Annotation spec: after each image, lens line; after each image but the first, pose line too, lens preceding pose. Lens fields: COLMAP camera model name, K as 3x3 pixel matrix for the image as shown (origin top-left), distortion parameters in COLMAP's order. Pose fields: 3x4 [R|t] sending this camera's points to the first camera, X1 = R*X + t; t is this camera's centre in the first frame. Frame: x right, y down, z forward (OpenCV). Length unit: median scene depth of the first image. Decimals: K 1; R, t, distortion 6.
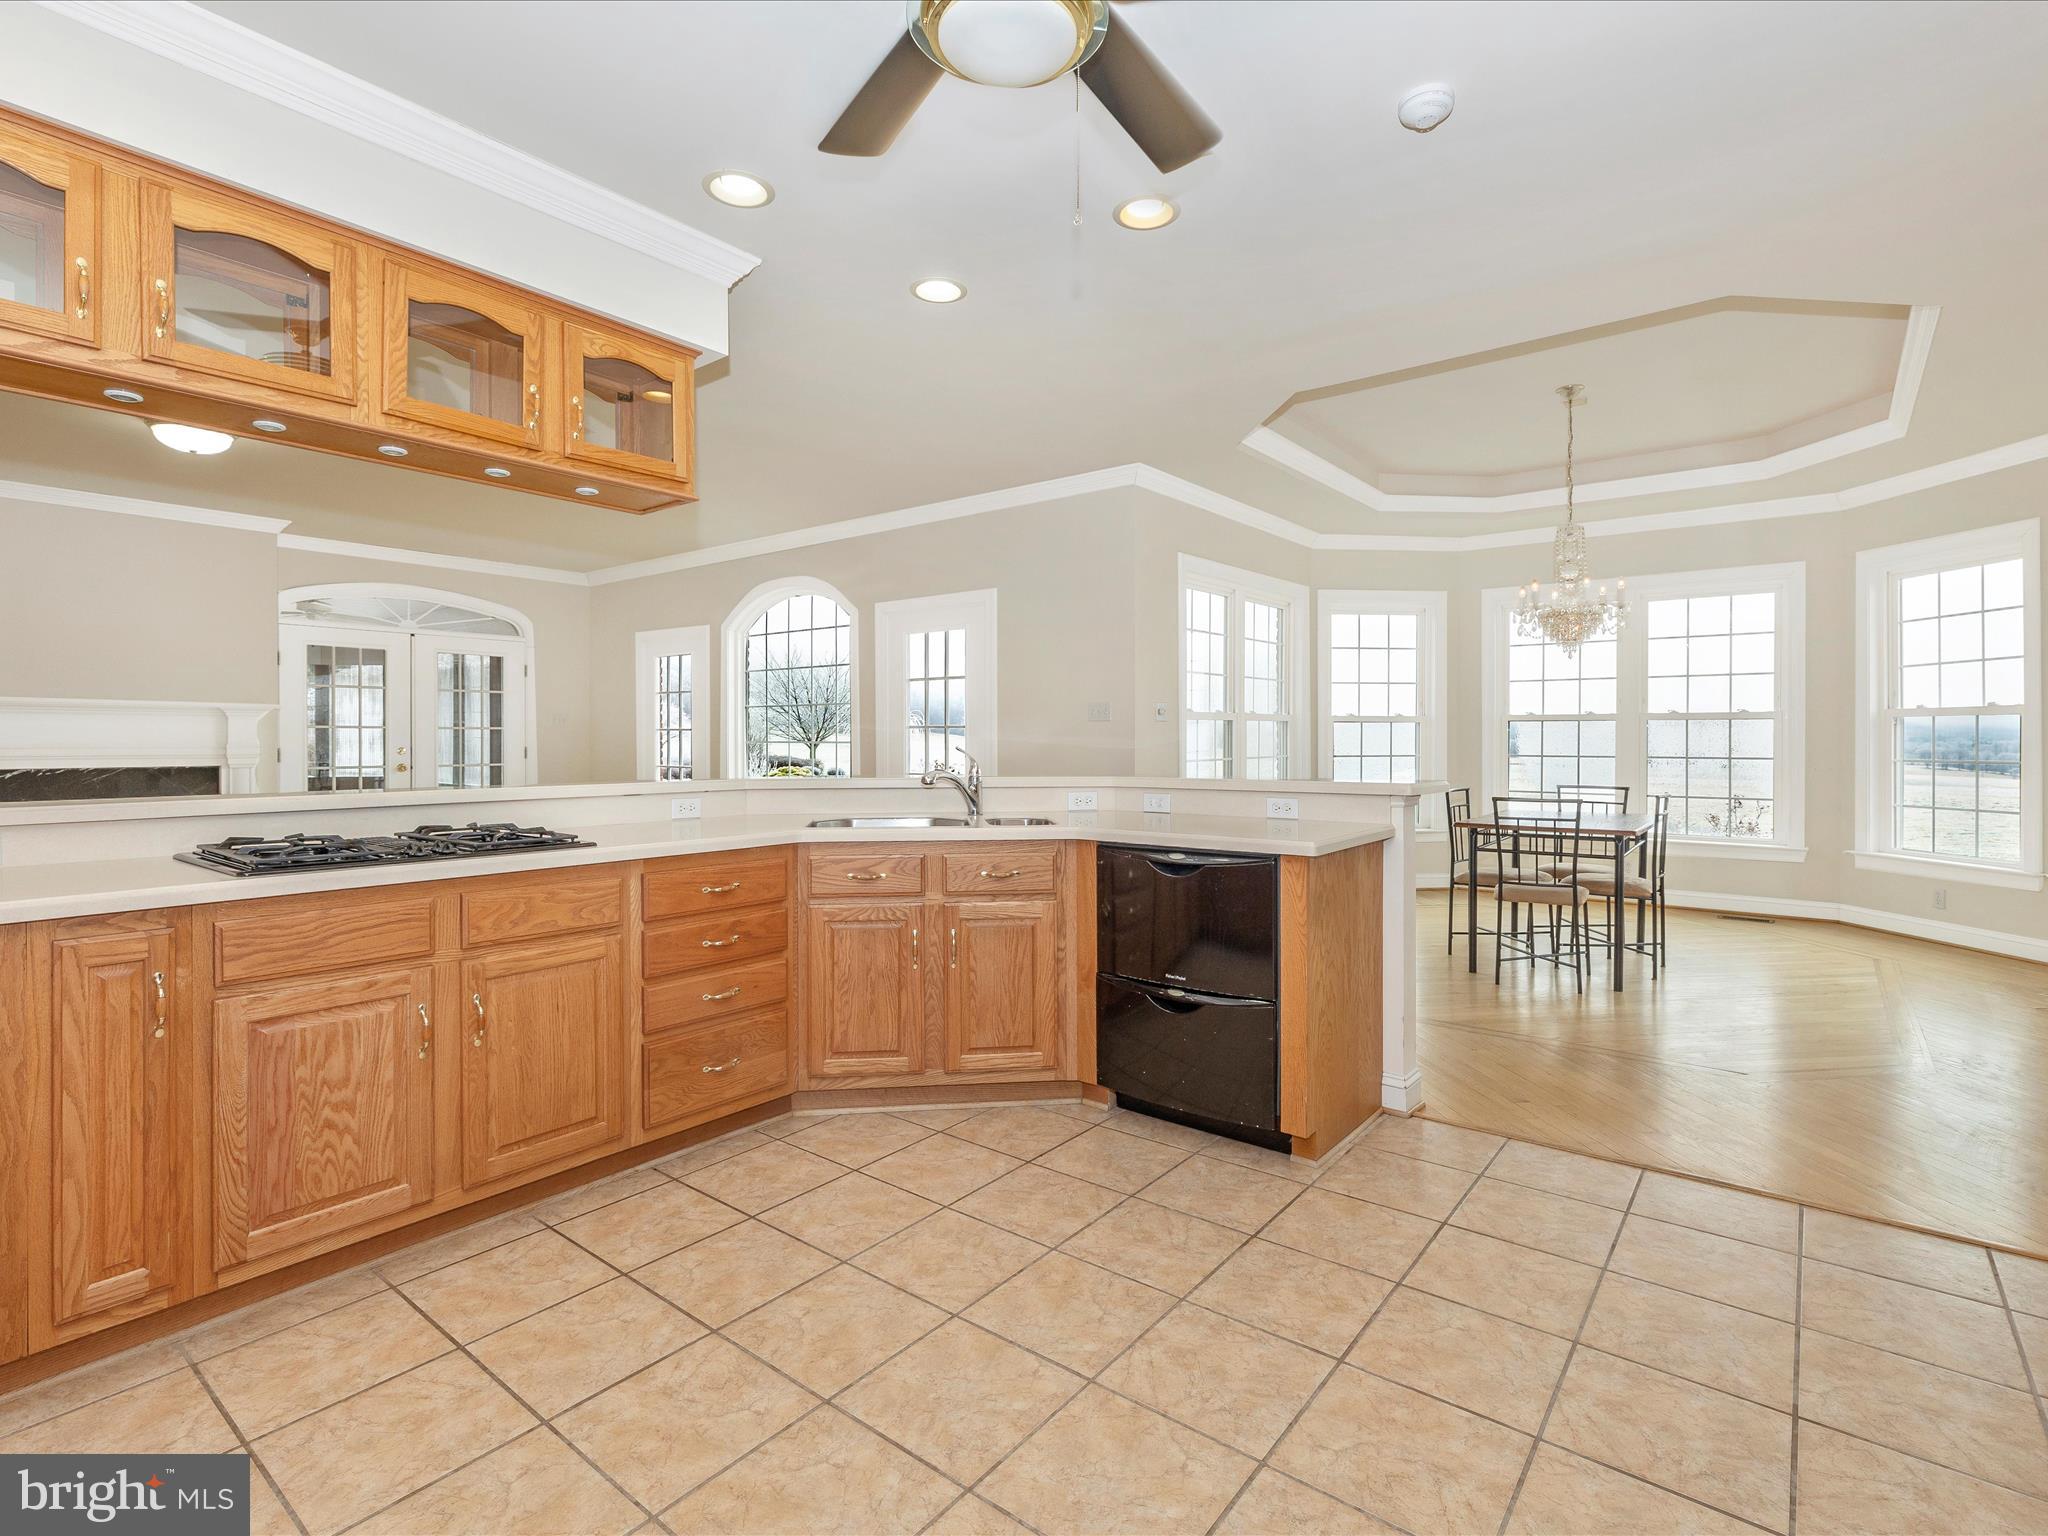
lens RADIAL K [[984.8, 0, 1024.7], [0, 984.8, 745.2], [0, 0, 1]] dist [-0.001583, 0.000374]
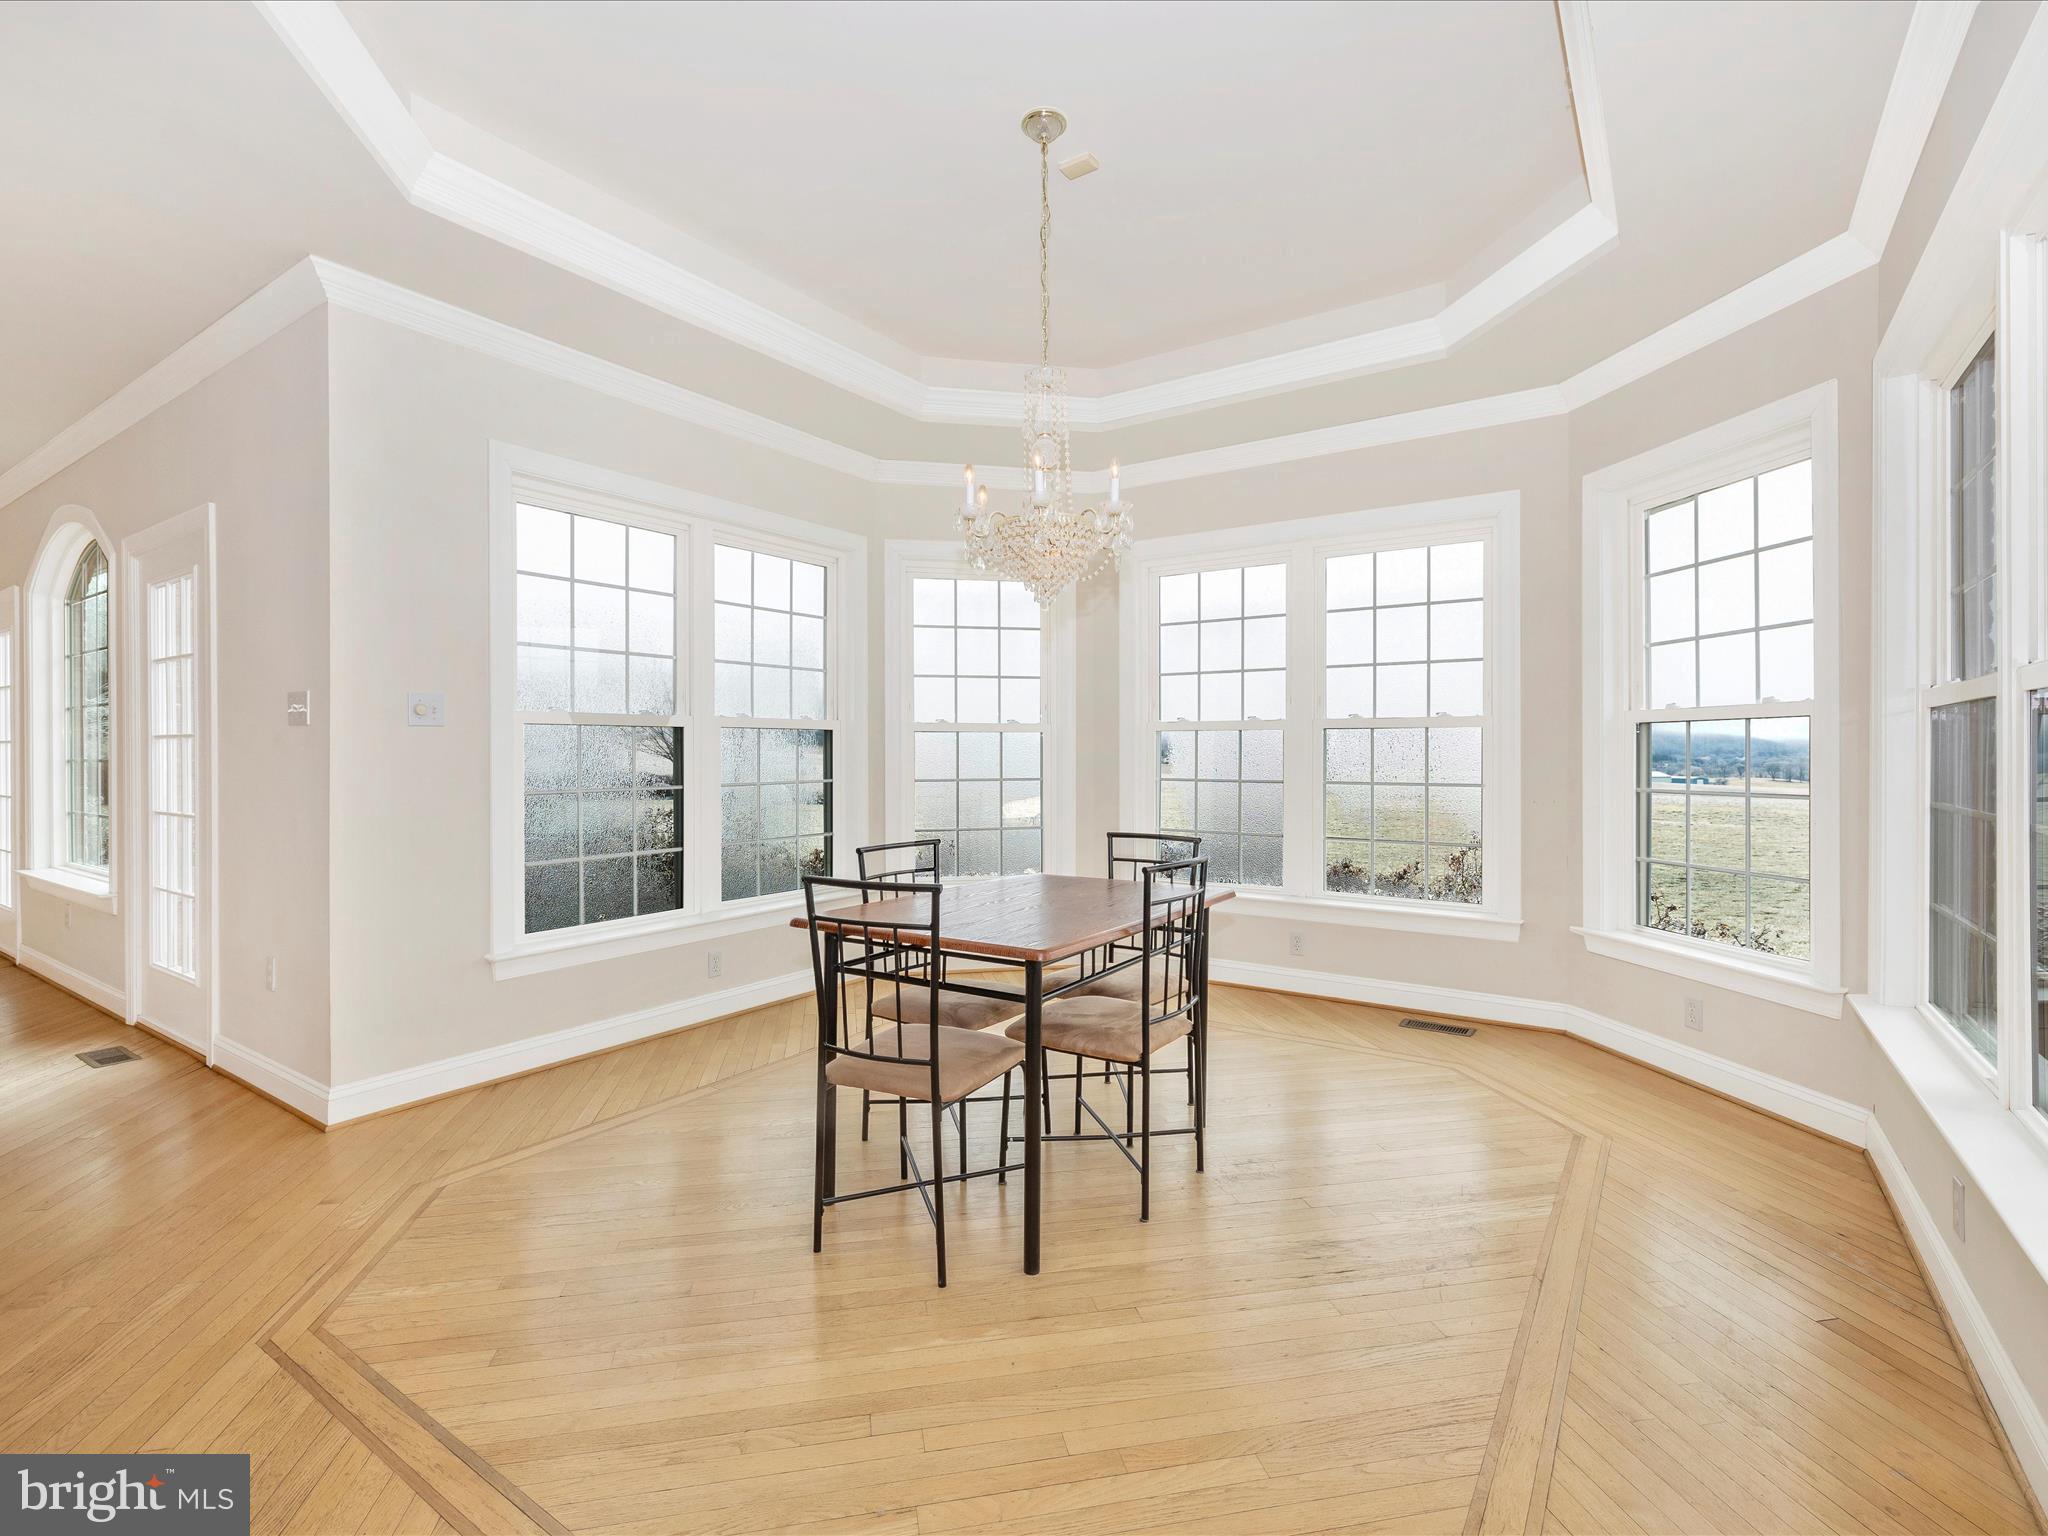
lens RADIAL K [[953.8, 0, 1020.0], [0, 953.8, 752.9], [0, 0, 1]] dist [0.003496, 0.000977]
pose [[0.997043, 0.002156, 0.076818, 0.852804], [-0.001579, 0.999970, -0.007572, -0.006813], [-0.076832, 0.007428, 0.997016, 0.799645]]
